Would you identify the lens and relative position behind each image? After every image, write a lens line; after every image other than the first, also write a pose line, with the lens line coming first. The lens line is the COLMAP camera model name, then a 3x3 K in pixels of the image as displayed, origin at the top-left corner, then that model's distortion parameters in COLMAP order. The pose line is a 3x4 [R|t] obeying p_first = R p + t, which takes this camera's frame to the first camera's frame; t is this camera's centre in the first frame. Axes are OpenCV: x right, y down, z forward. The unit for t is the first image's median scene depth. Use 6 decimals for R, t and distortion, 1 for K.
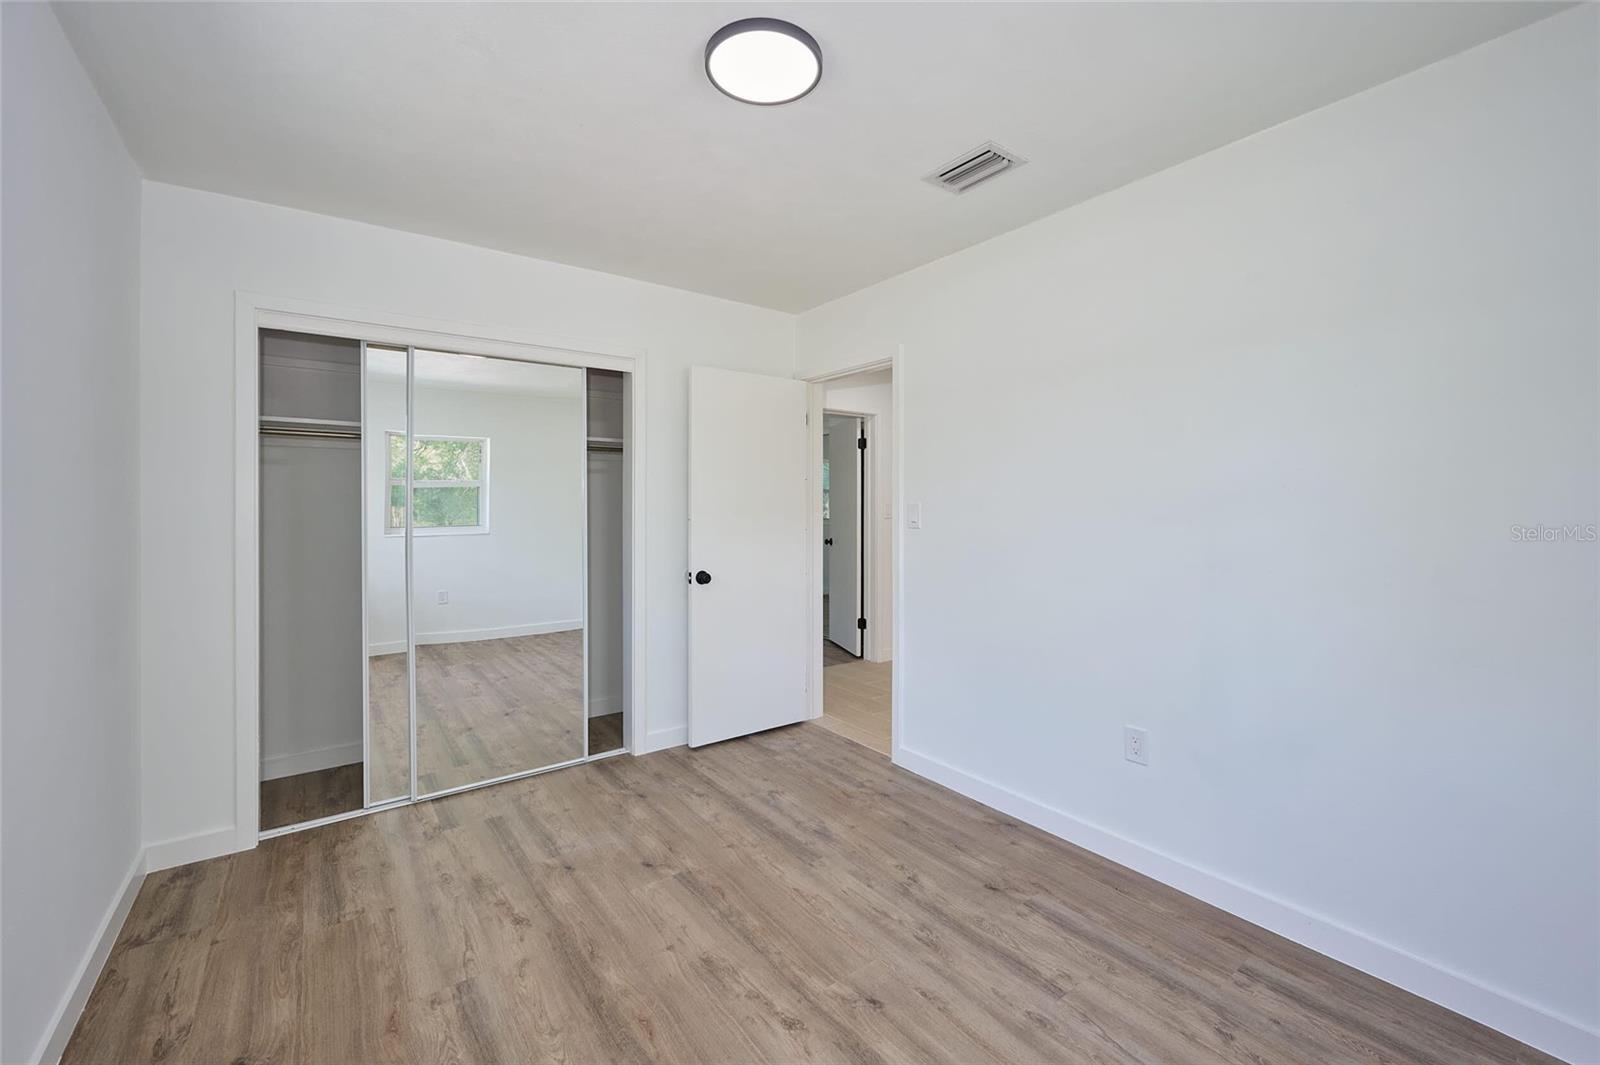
lens RADIAL K [[657.8, 0, 802.8], [0, 657.8, 505.8], [0, 0, 1]] dist [-0.000326, -0.000065]
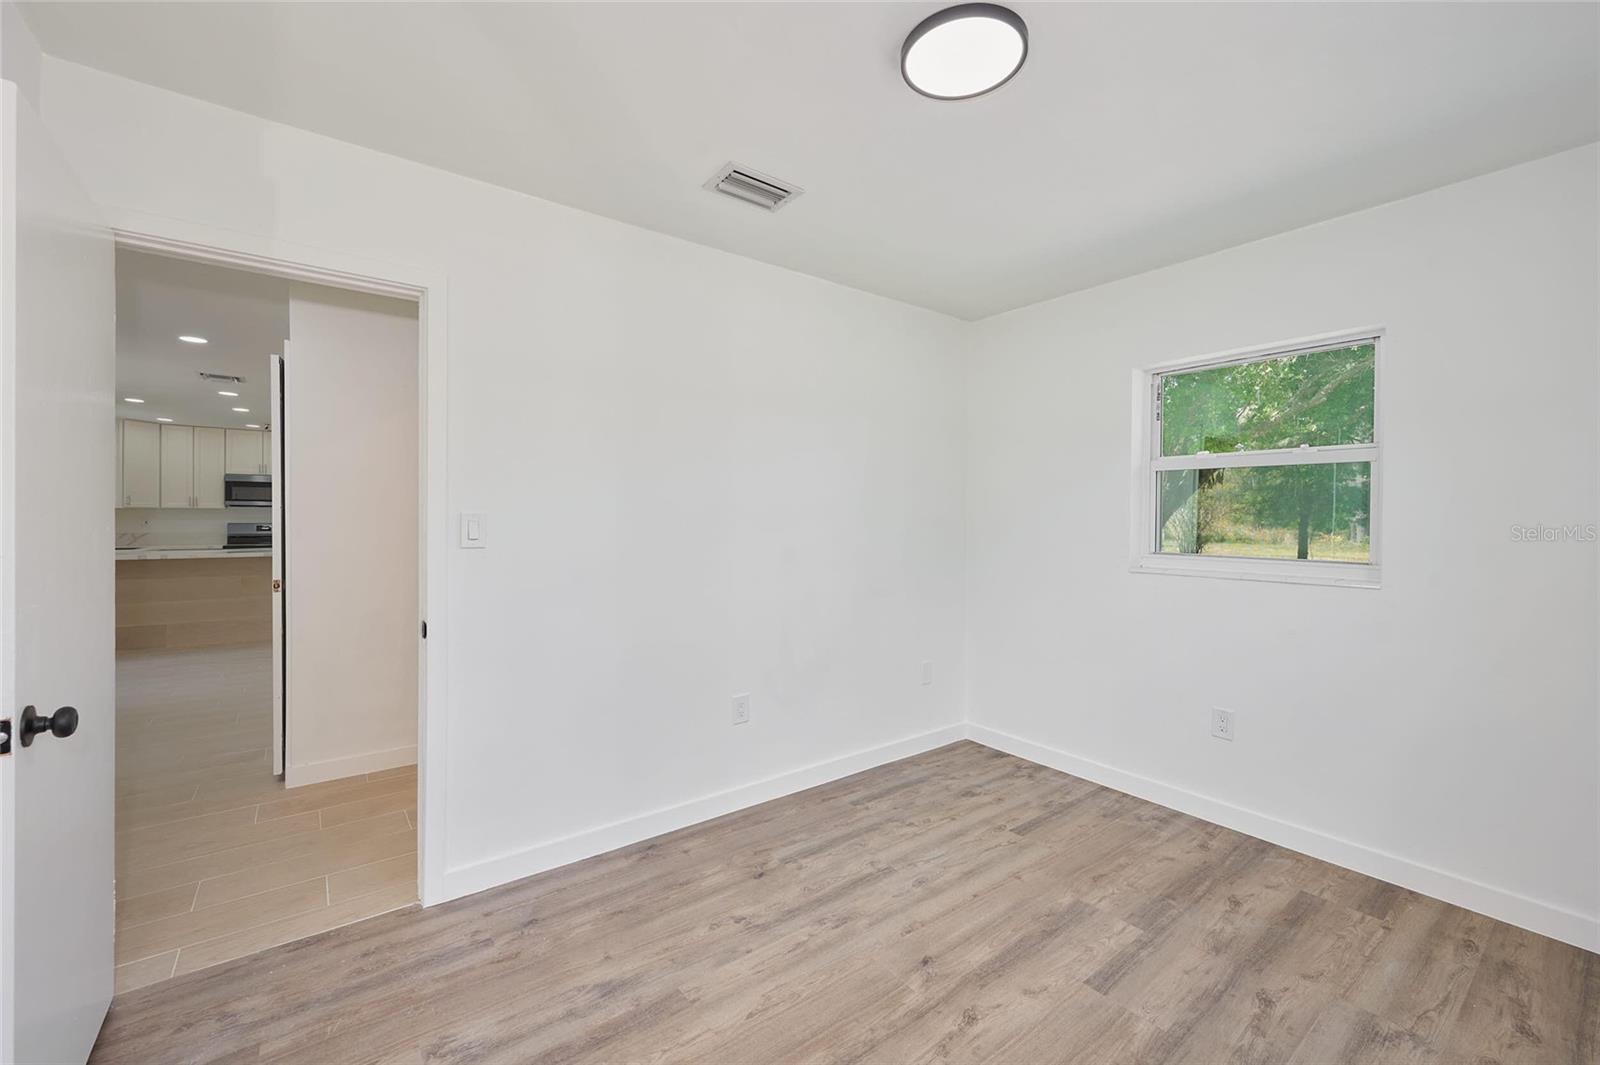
lens RADIAL K [[657.8, 0, 802.8], [0, 657.8, 505.8], [0, 0, 1]] dist [-0.000326, -0.000065]
pose [[-0.013023, 0.016261, 0.999783, -0.803867], [-0.003048, 0.999862, -0.016302, 0.003114], [-0.999911, -0.003260, -0.012971, 0.972835]]
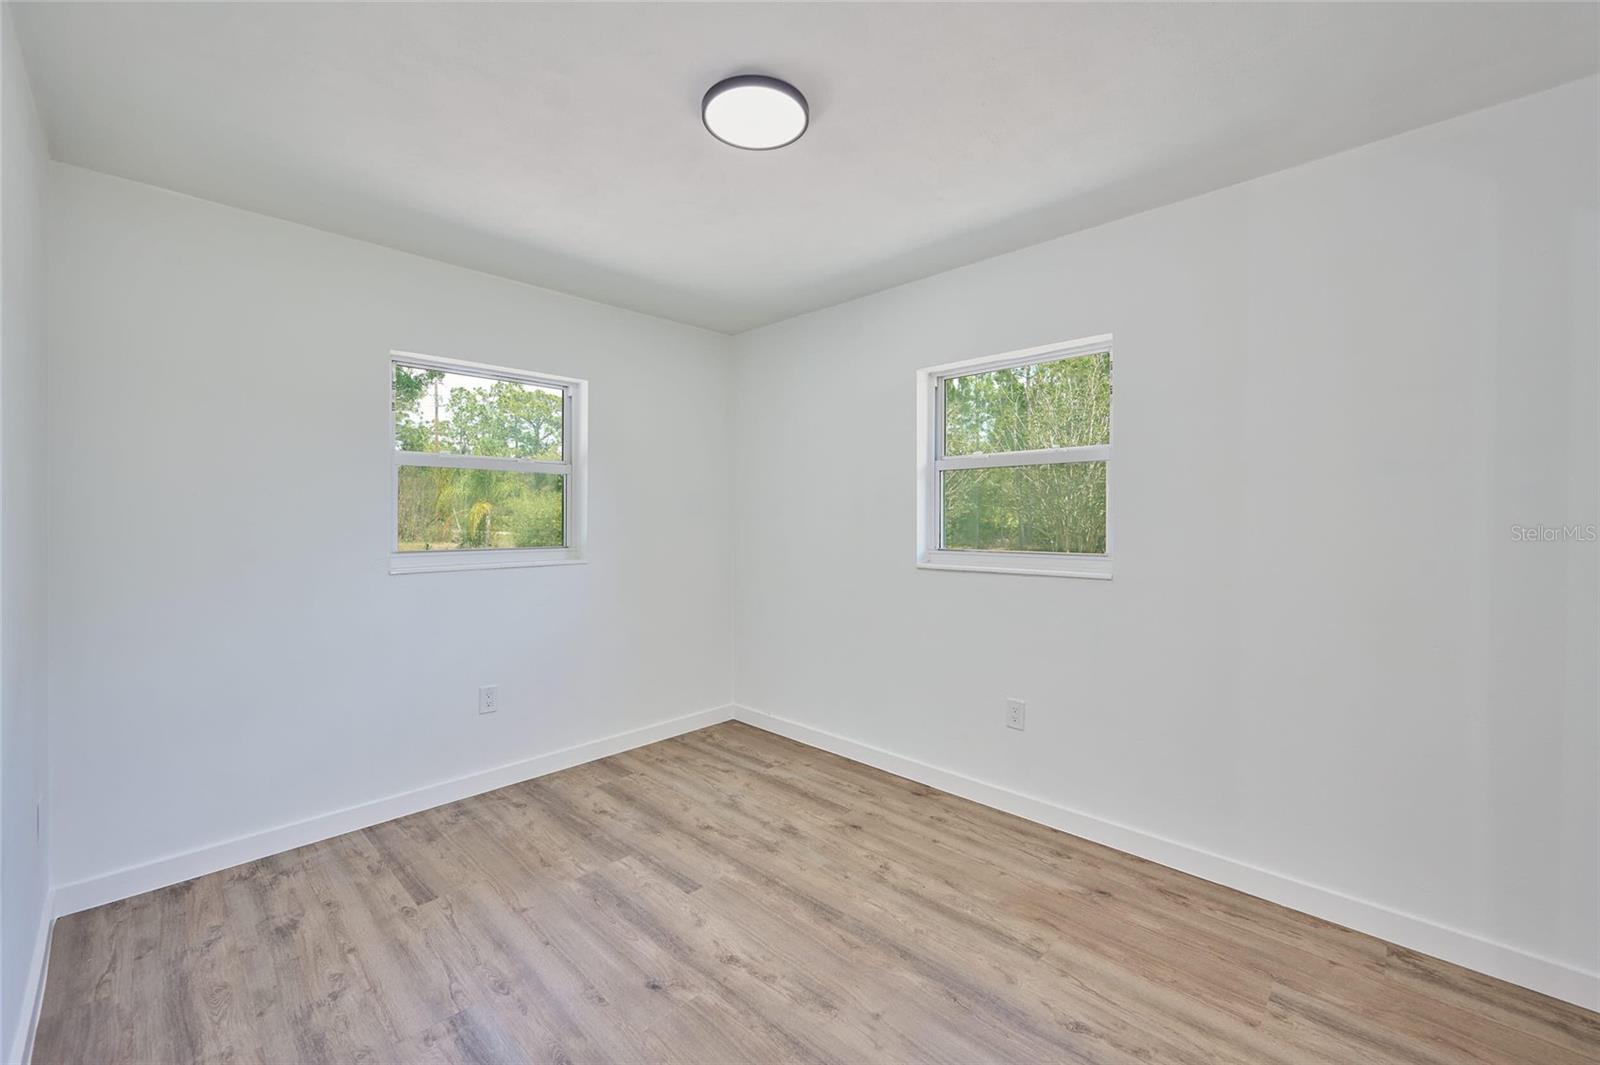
lens RADIAL K [[643.2, 0, 799.4], [0, 643.2, 518.1], [0, 0, 1]] dist [-0.000394, 0.000055]
pose [[-0.986813, 0.002685, -0.161841, 0.034050], [0.001499, 0.999971, 0.007447, -0.001812], [0.161857, 0.007106, -0.986789, 1.627114]]
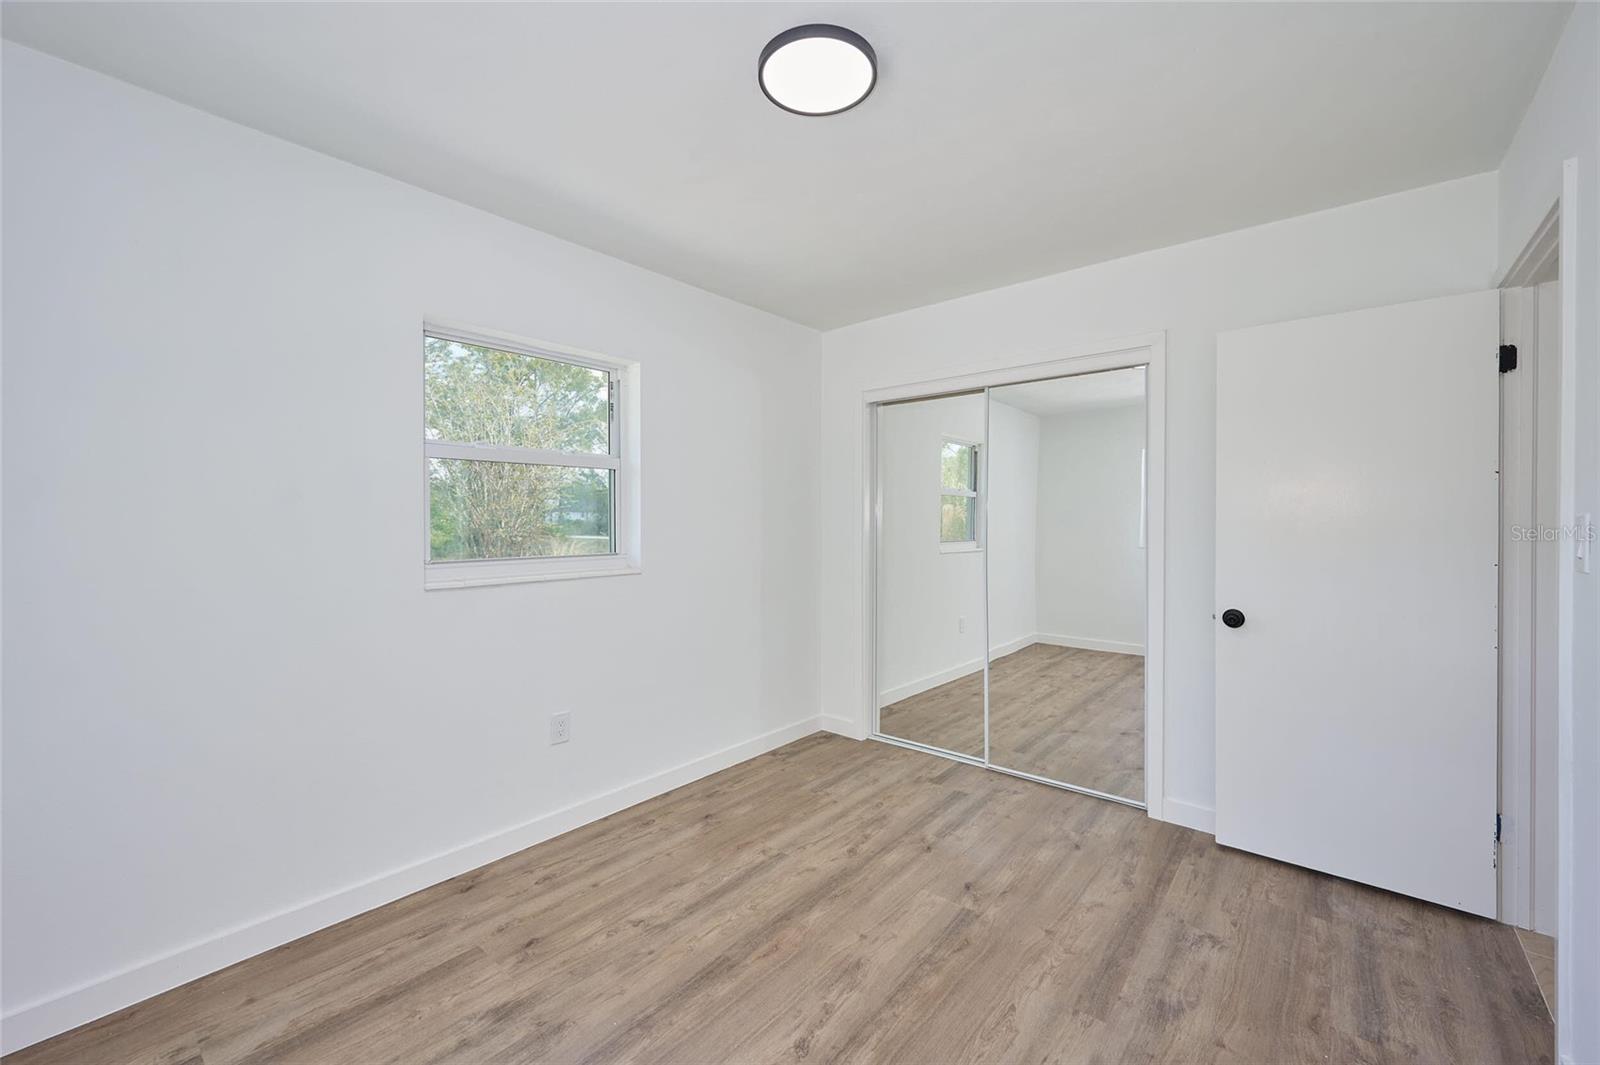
lens RADIAL K [[643.2, 0, 799.4], [0, 643.2, 518.1], [0, 0, 1]] dist [-0.000394, 0.000055]
pose [[0.225376, -0.003229, -0.974266, 0.694199], [-0.003262, 0.999986, -0.004069, 0.006424], [0.974266, 0.004095, 0.225363, 0.592604]]
